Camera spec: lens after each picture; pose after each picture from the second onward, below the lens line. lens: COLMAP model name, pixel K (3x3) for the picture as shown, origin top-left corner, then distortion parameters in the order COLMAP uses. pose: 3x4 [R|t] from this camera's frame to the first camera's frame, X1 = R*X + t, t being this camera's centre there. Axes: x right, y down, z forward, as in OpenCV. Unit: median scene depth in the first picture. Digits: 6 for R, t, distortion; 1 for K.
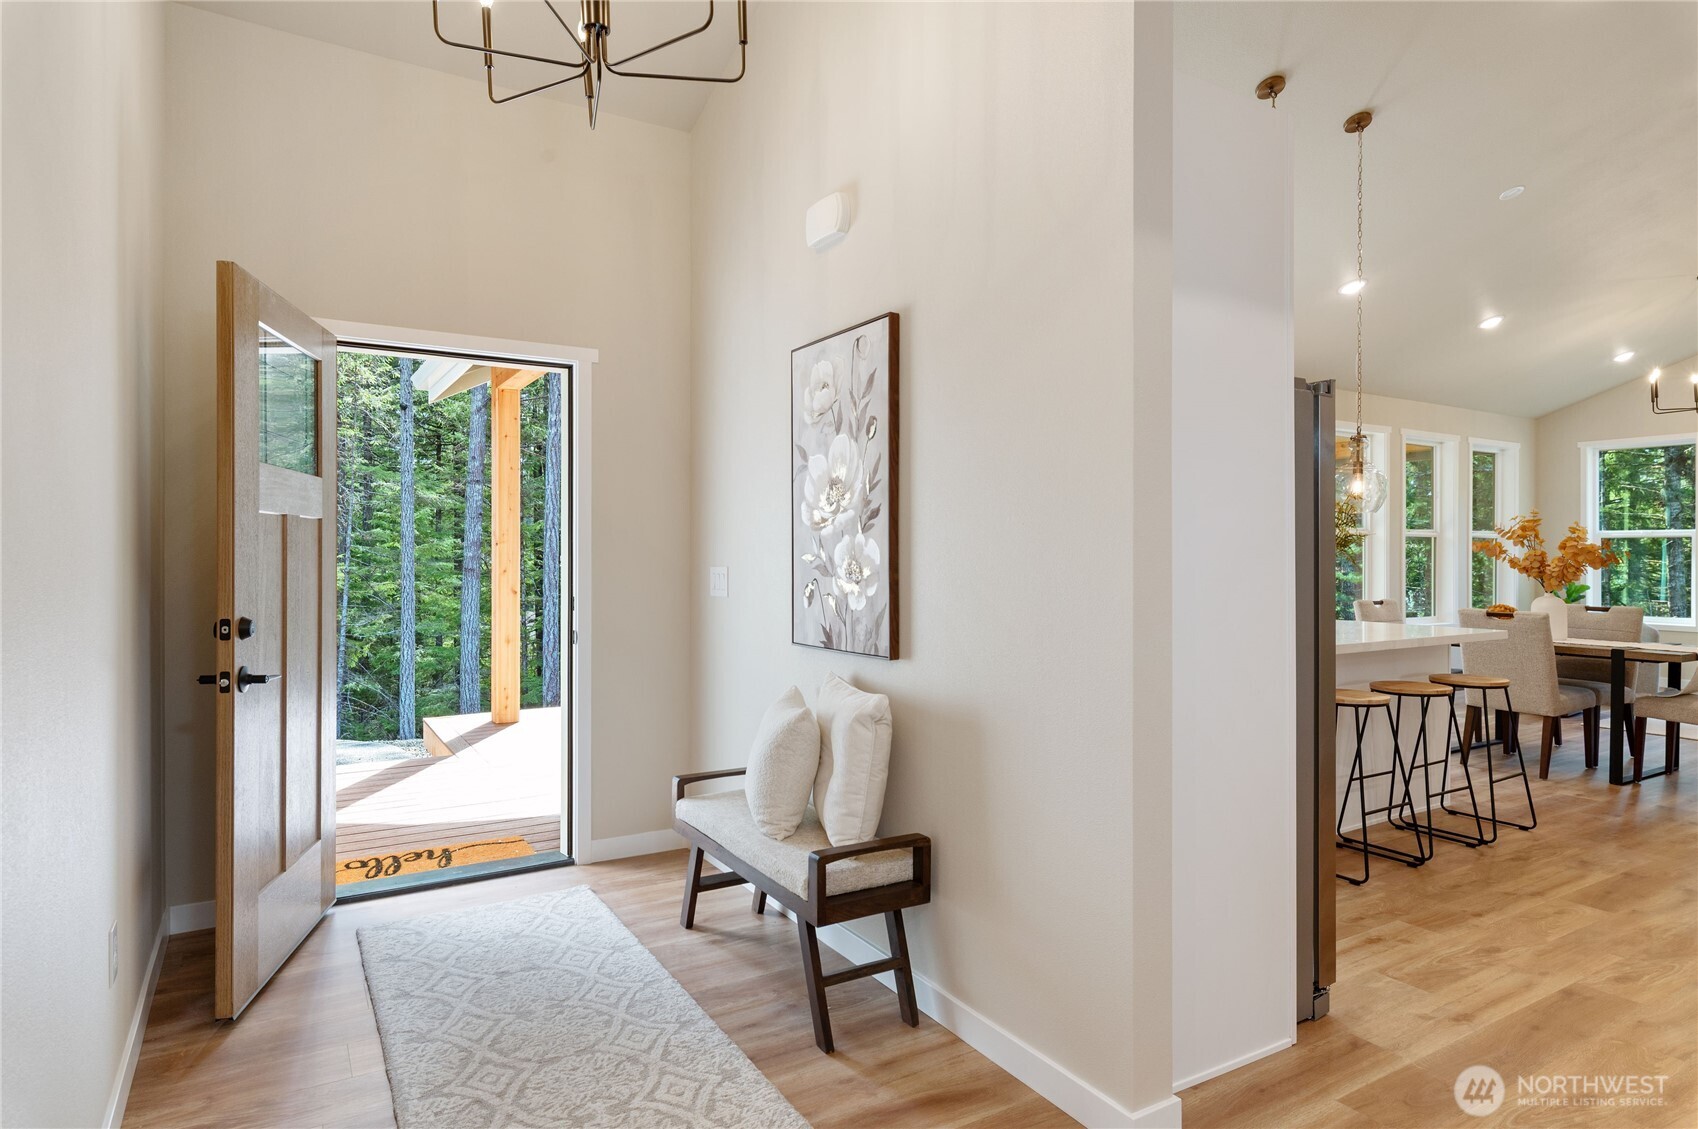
lens RADIAL K [[953.3, 0, 842.1], [0, 953.3, 552.5], [0, 0, 1]] dist [-0.006106, 0.000143]
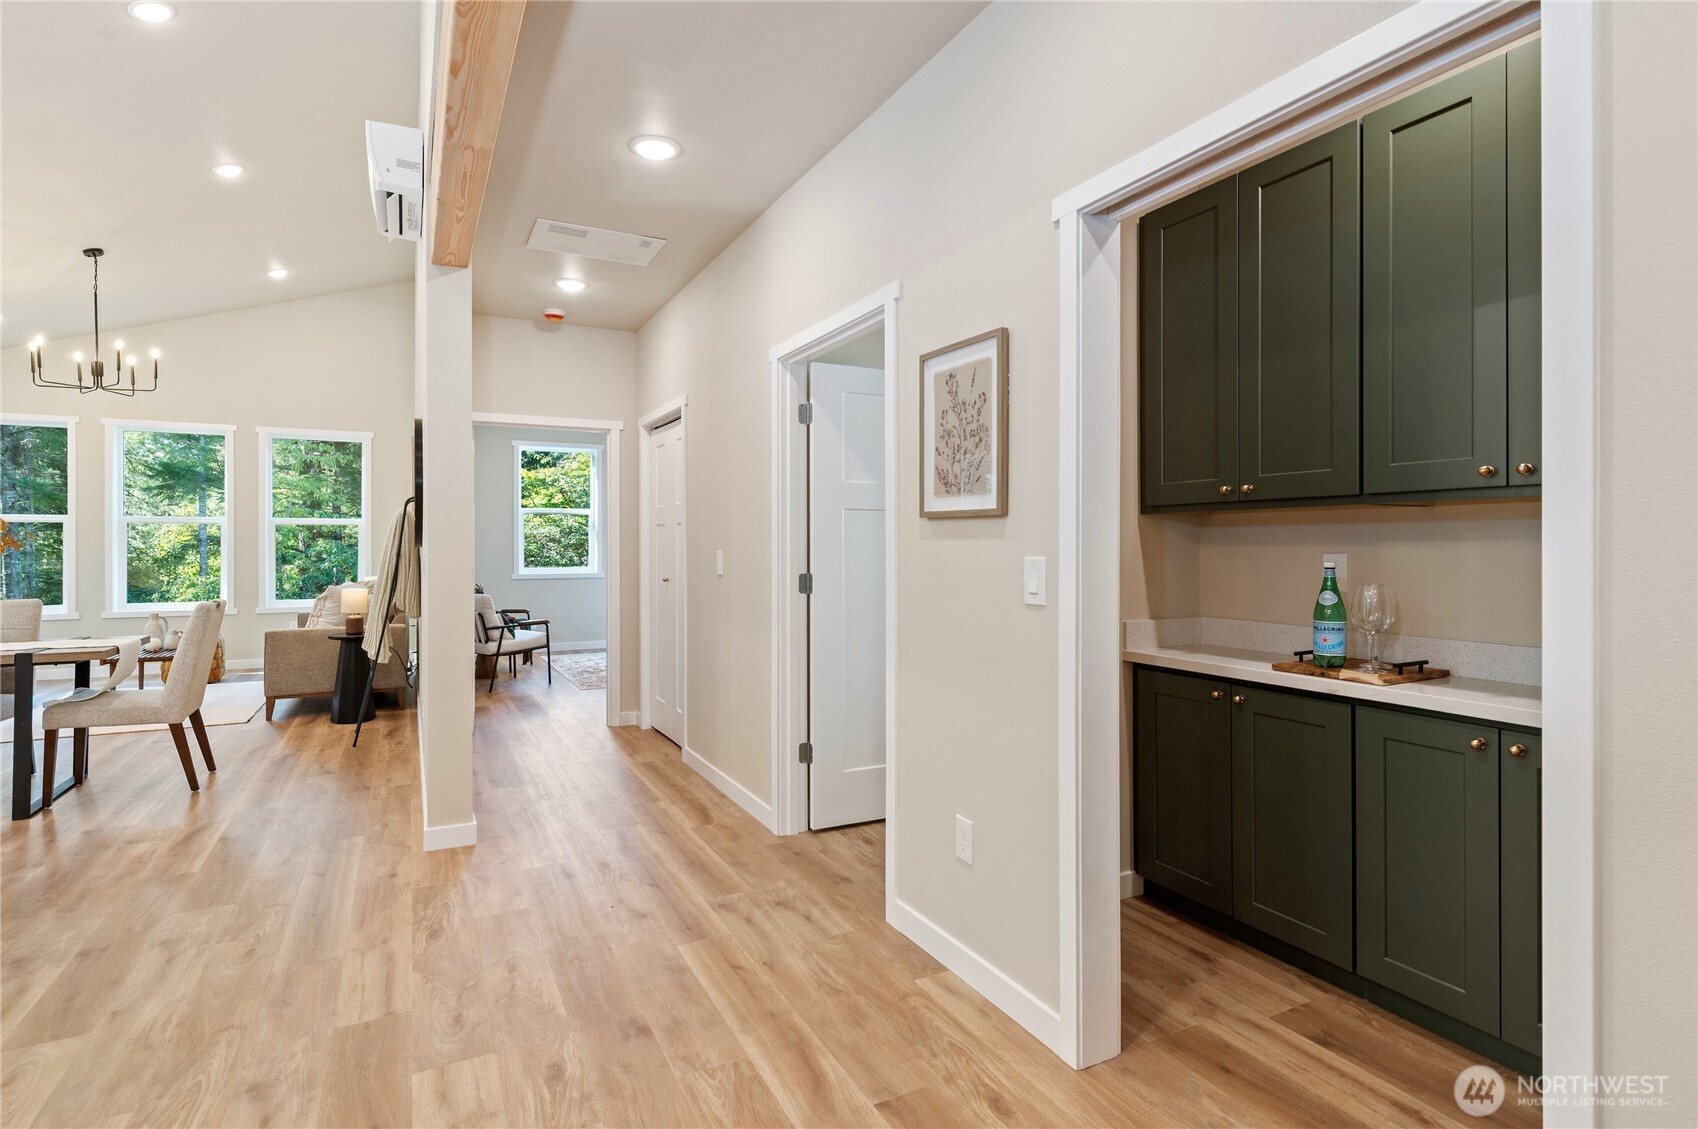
lens RADIAL K [[841.7, 0, 839.0], [0, 841.7, 543.1], [0, 0, 1]] dist [0.004162, 0.000962]
pose [[0.066183, -0.002212, 0.997805, 0.232468], [0.000762, 0.999997, 0.002167, 0.010683], [-0.997807, 0.000617, 0.066184, 0.425847]]
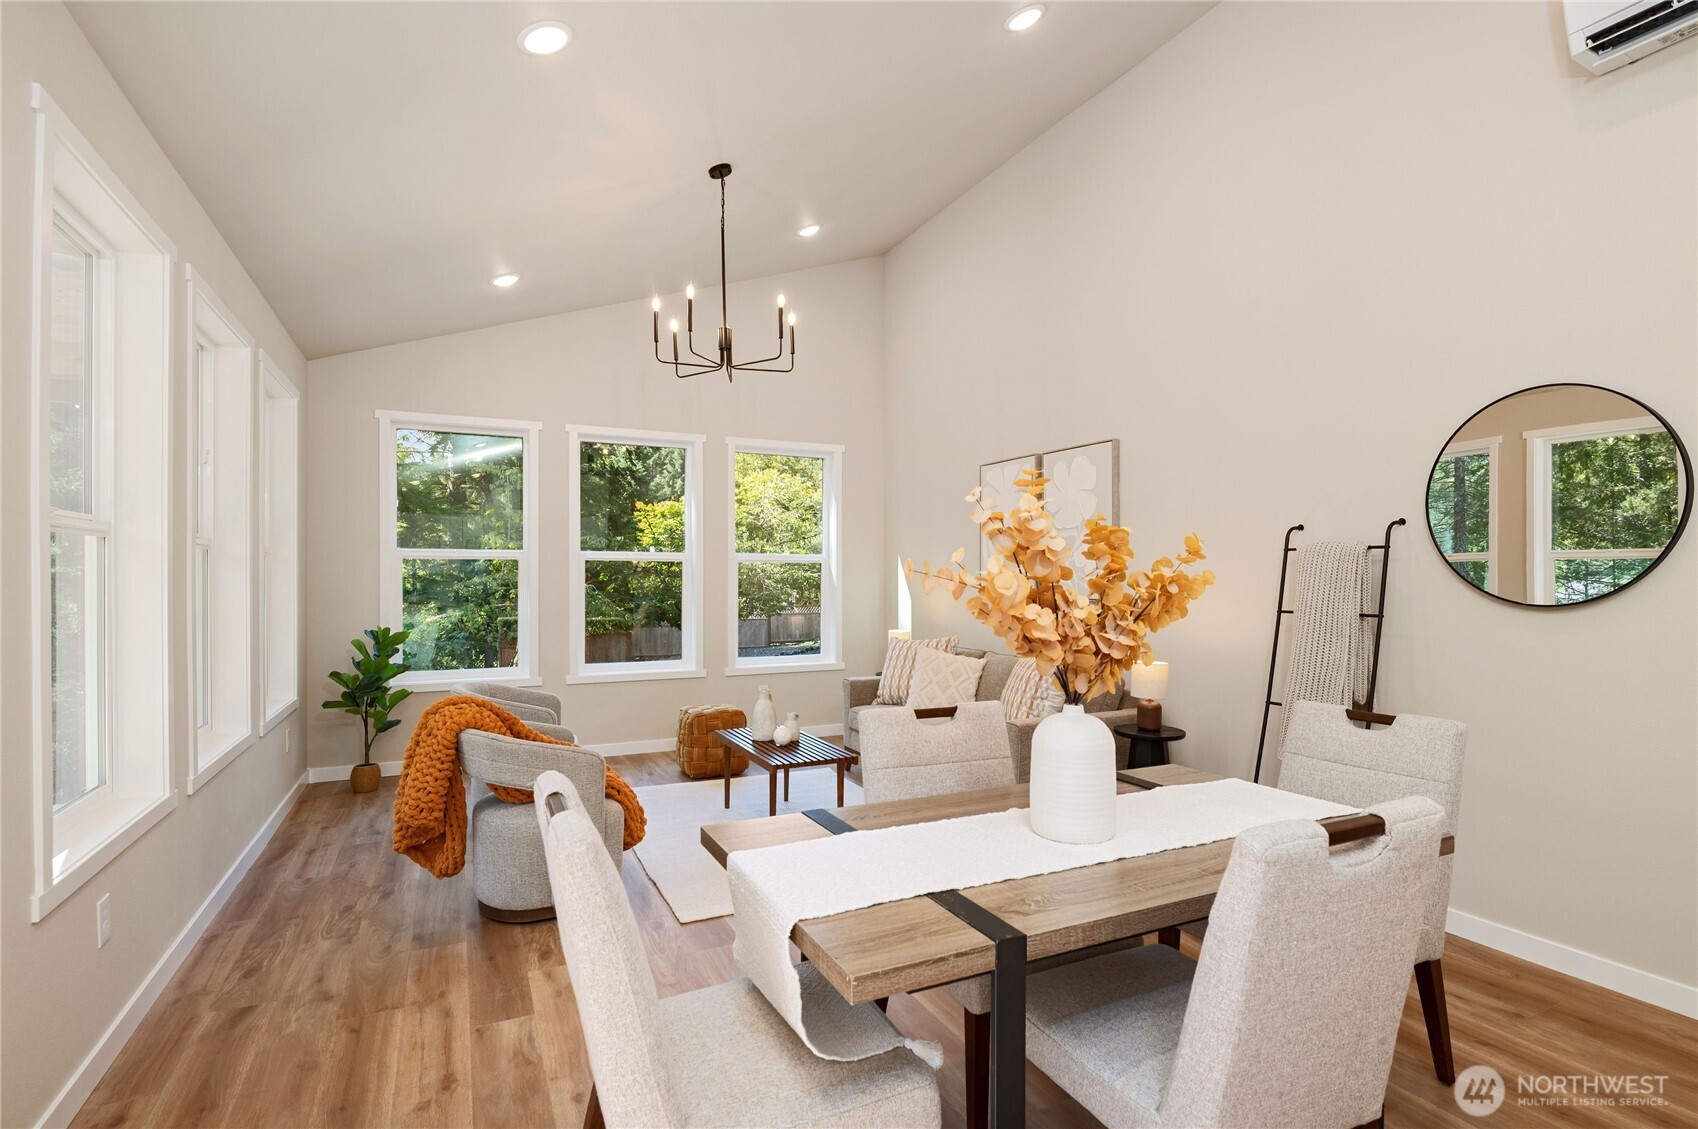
lens RADIAL K [[831.1, 0, 851.6], [0, 831.1, 572.9], [0, 0, 1]] dist [-0.000338, 0.000328]
pose [[0.083660, 0.002439, 0.996491, 0.782056], [-0.002660, 0.999994, -0.002225, -0.014282], [-0.996491, -0.002465, 0.083666, 2.008643]]
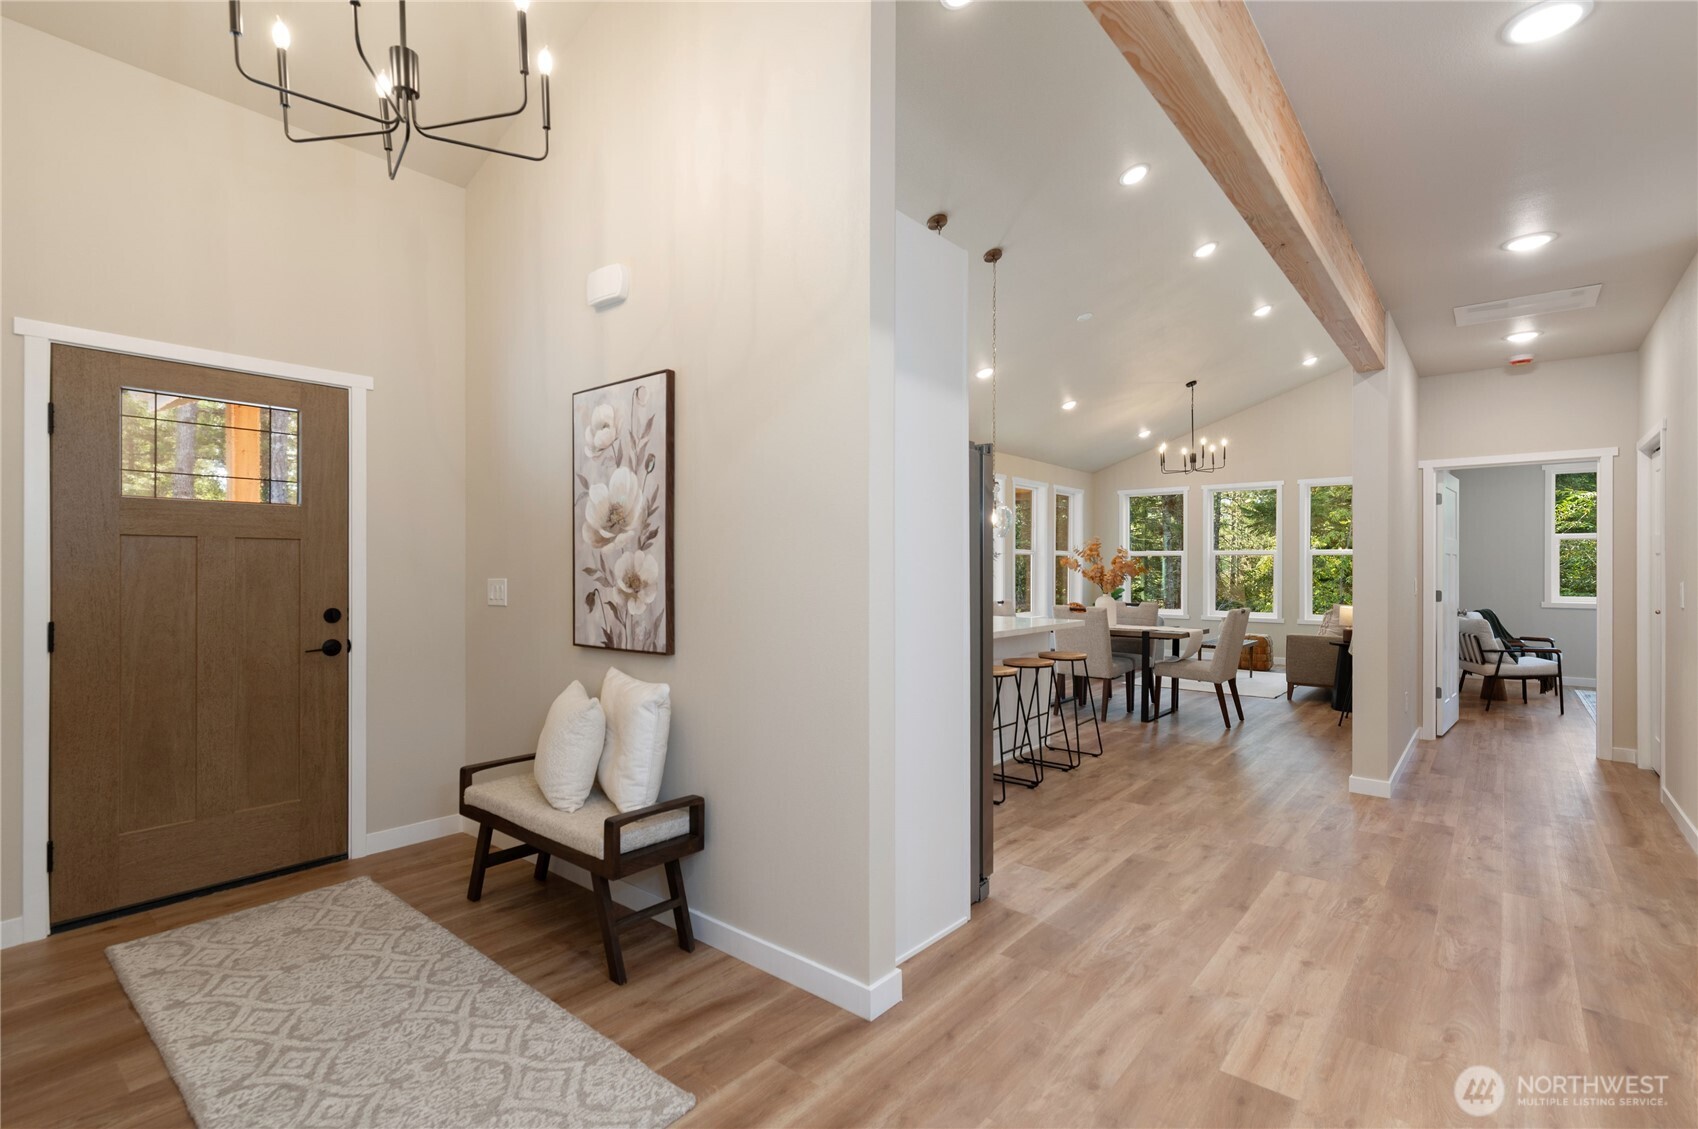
lens RADIAL K [[790.2, 0, 847.8], [0, 790.2, 566.9], [0, 0, 1]] dist [-0.001548, -0.001287]
pose [[0.943545, -0.000701, 0.331244, -0.058023], [0.000370, 0.999999, 0.001061, -0.000686], [-0.331245, -0.000878, 0.943544, -0.024182]]
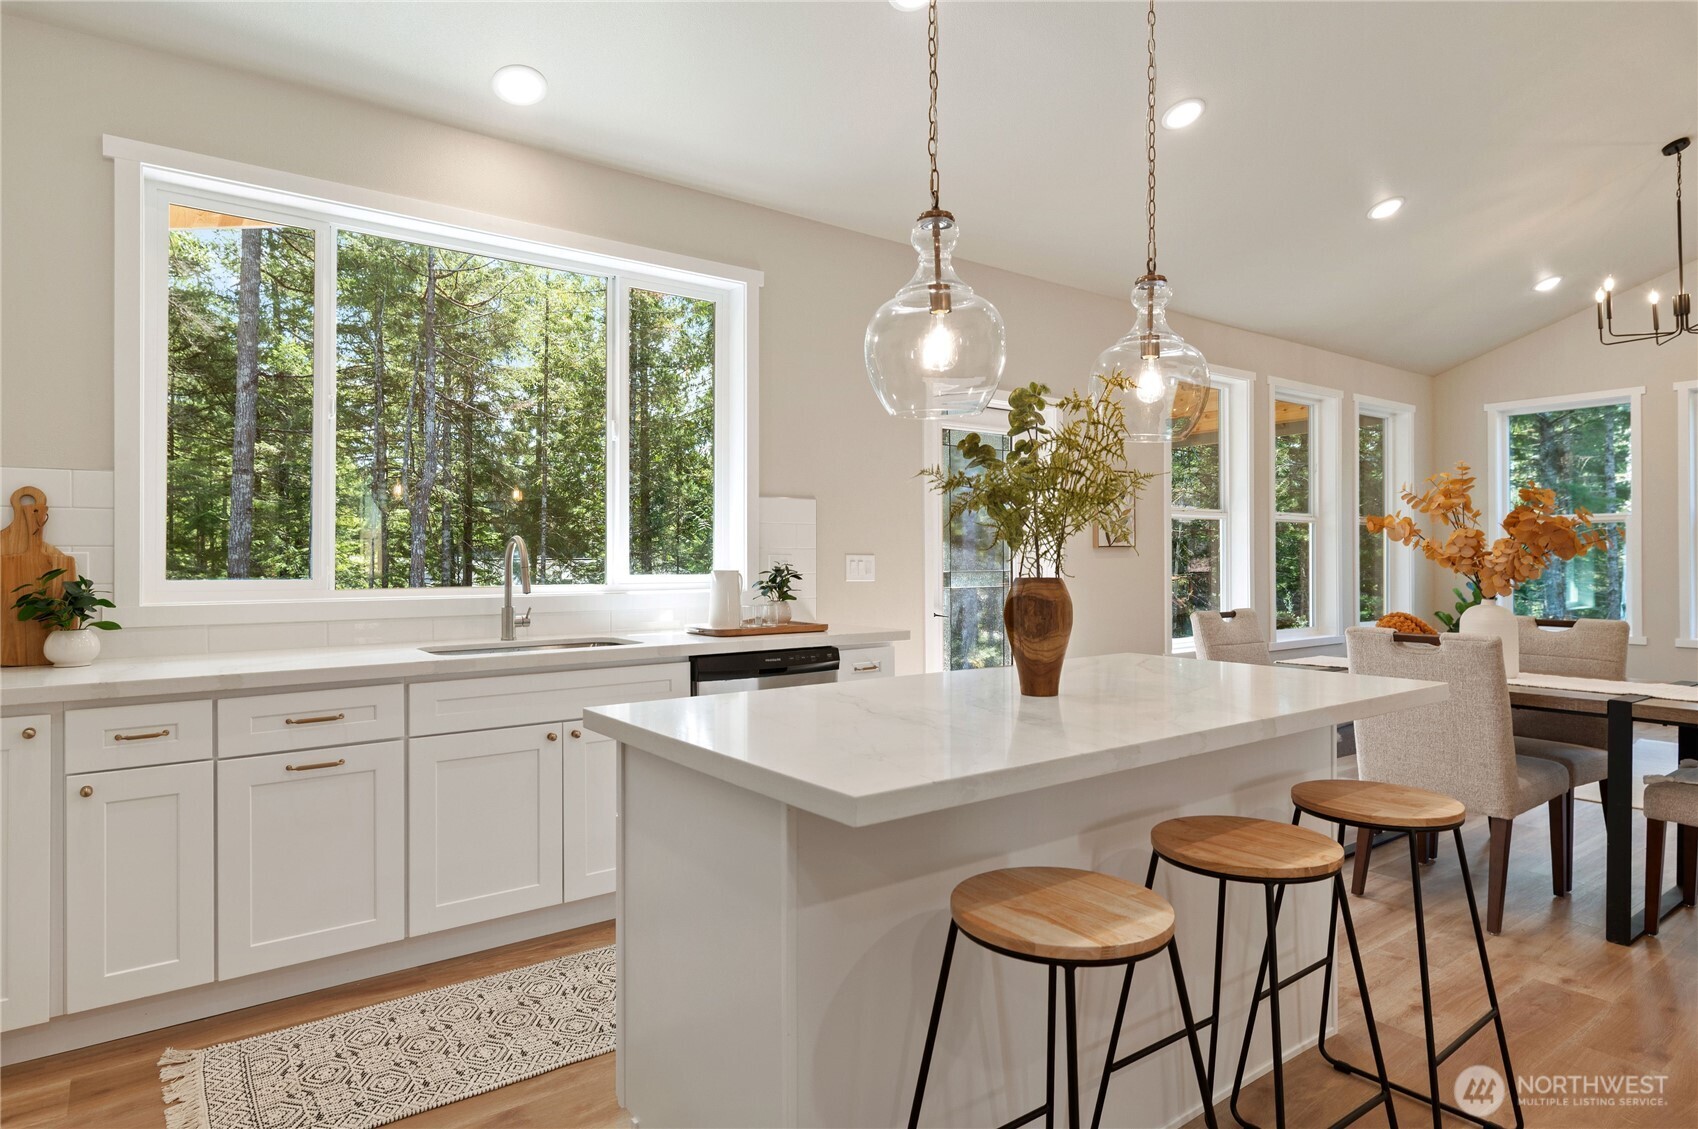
lens RADIAL K [[964.2, 0, 848.1], [0, 964.2, 551.8], [0, 0, 1]] dist [0.002812, 0.001070]
pose [[0.994523, -0.004051, 0.104438, 0.519627], [0.004499, 0.999982, -0.004059, 0.024744], [-0.104419, 0.004506, 0.994523, 0.815411]]
